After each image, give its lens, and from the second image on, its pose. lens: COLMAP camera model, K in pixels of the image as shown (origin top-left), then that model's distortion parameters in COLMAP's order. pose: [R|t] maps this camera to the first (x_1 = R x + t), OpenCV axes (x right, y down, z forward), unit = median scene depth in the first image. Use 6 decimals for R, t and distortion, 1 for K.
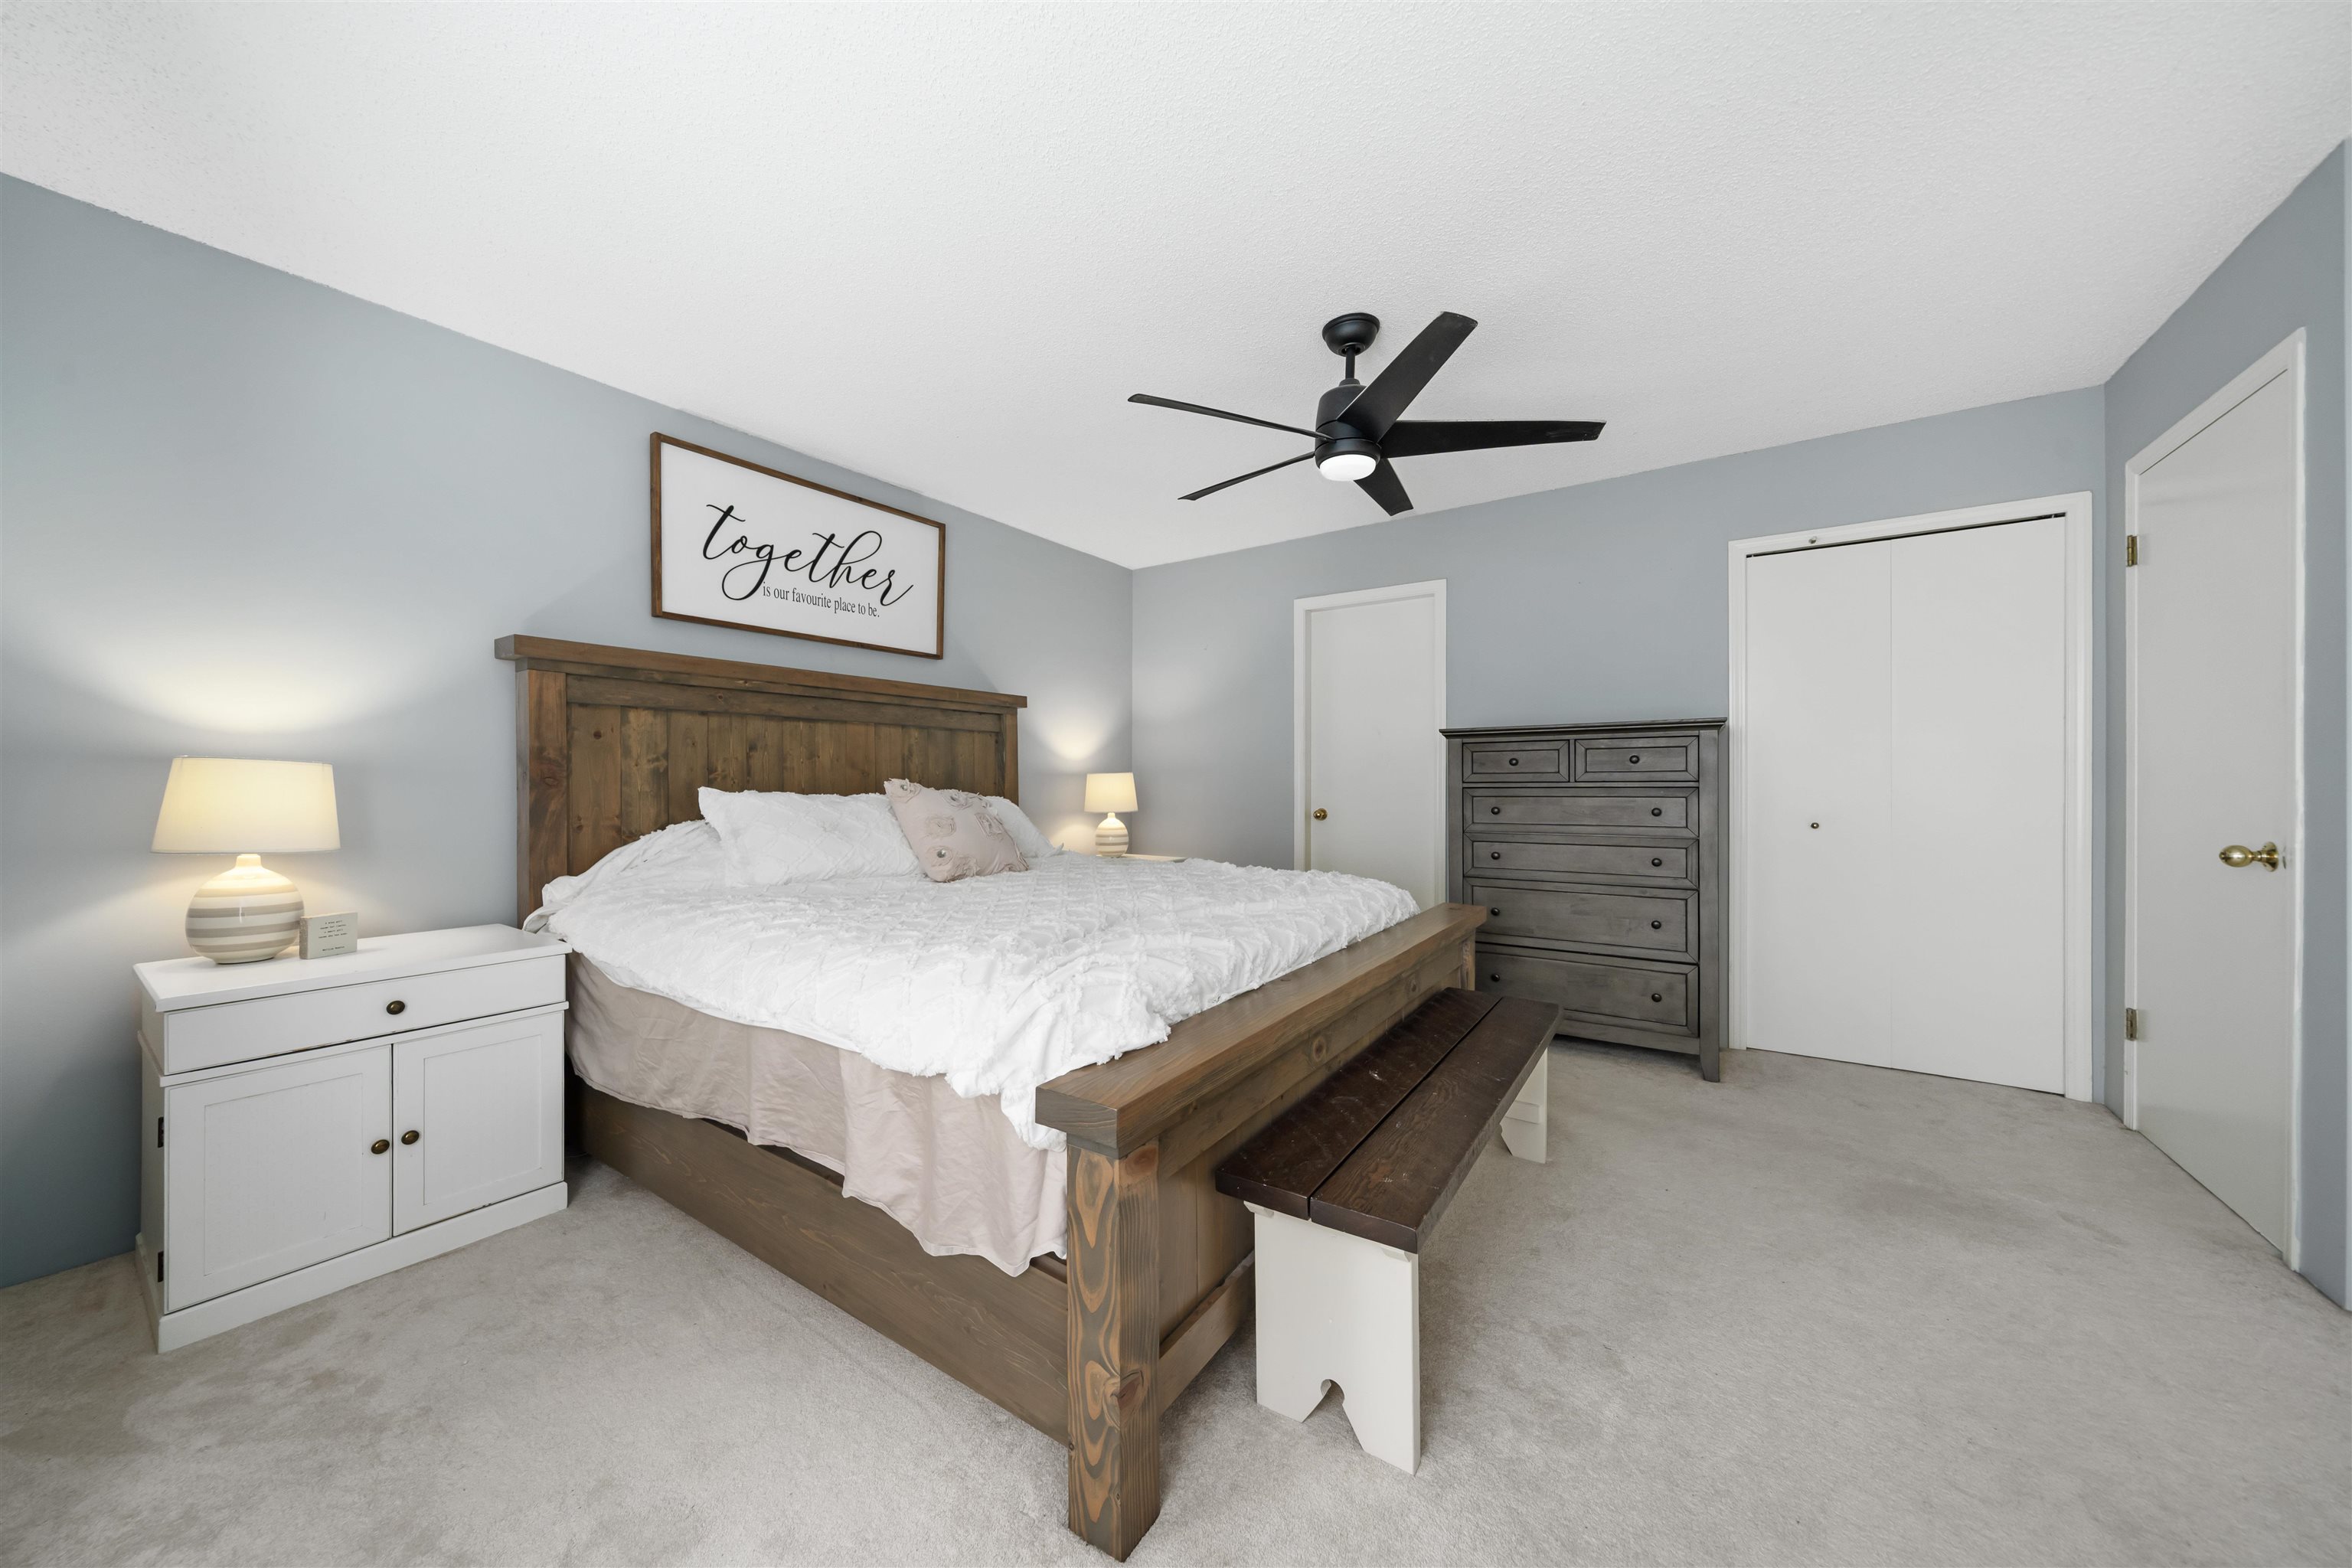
lens RADIAL K [[816.4, 0, 1163.1], [0, 816.4, 790.5], [0, 0, 1]] dist [-0.001289, -0.000370]
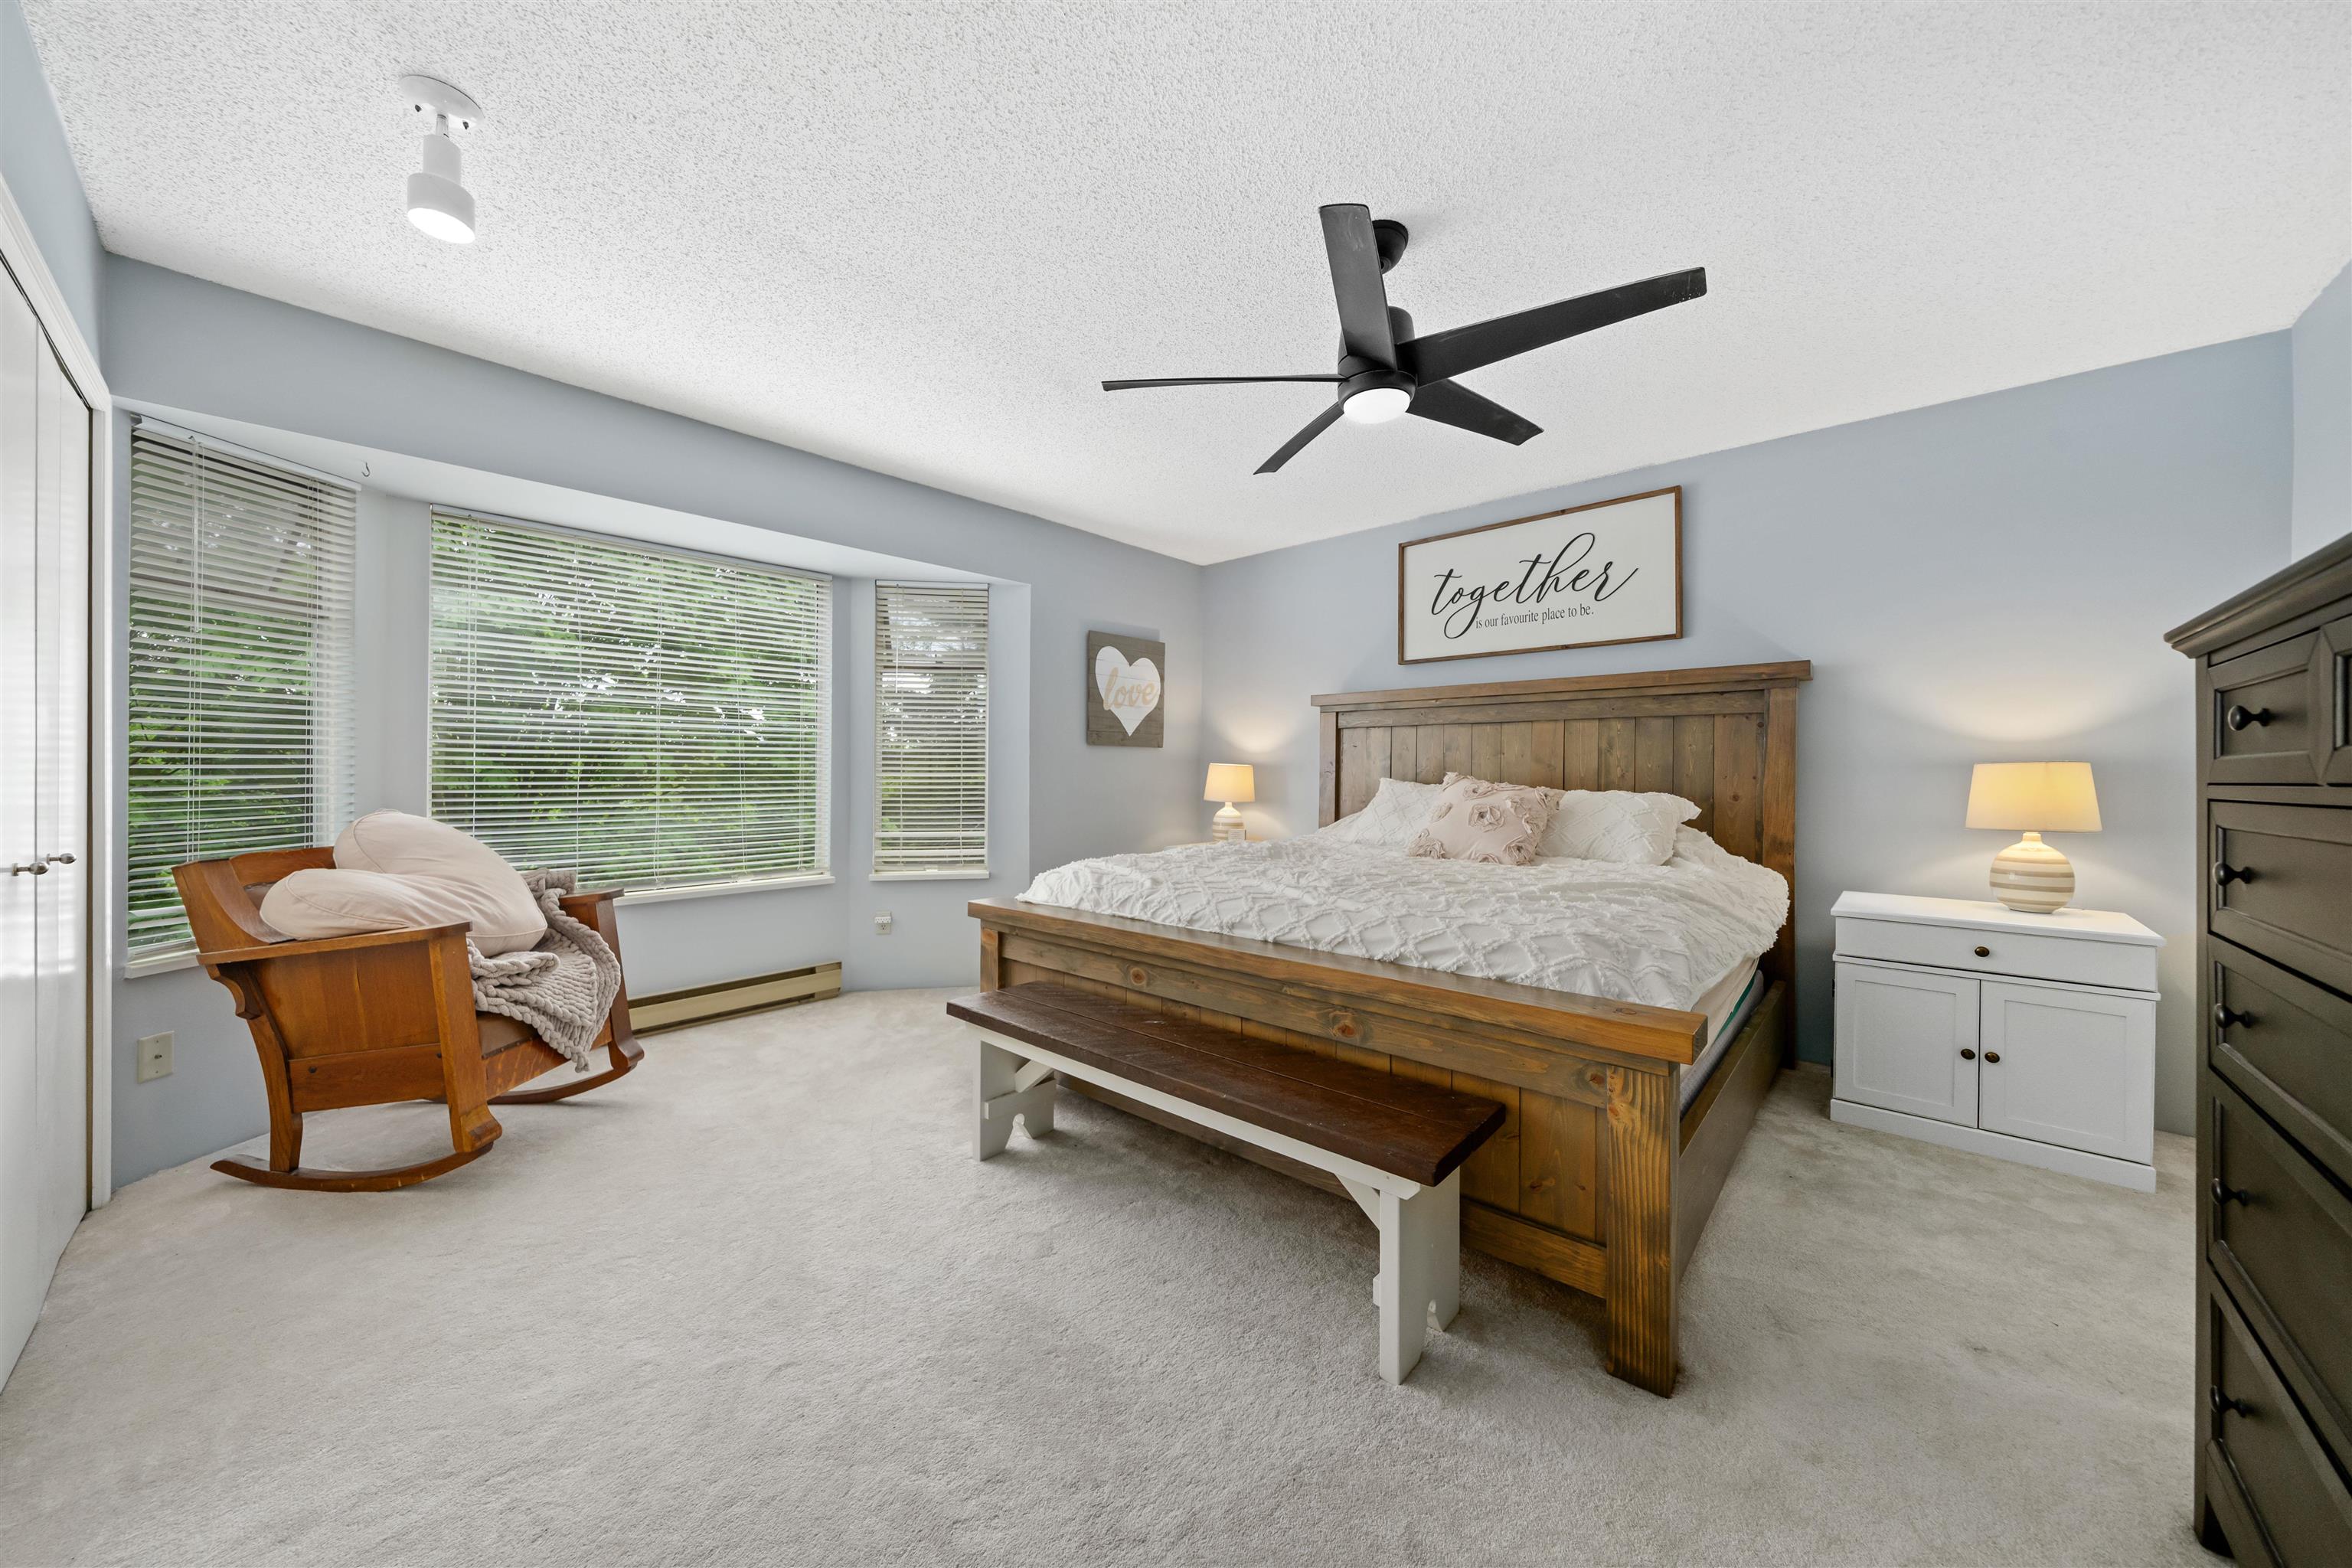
lens RADIAL K [[816.4, 0, 1163.1], [0, 816.4, 790.5], [0, 0, 1]] dist [-0.001289, -0.000370]
pose [[-0.144243, 0.021760, -0.989303, 0.784886], [-0.017590, 0.999544, 0.024550, -0.007565], [0.989386, 0.020943, -0.143795, 0.651922]]
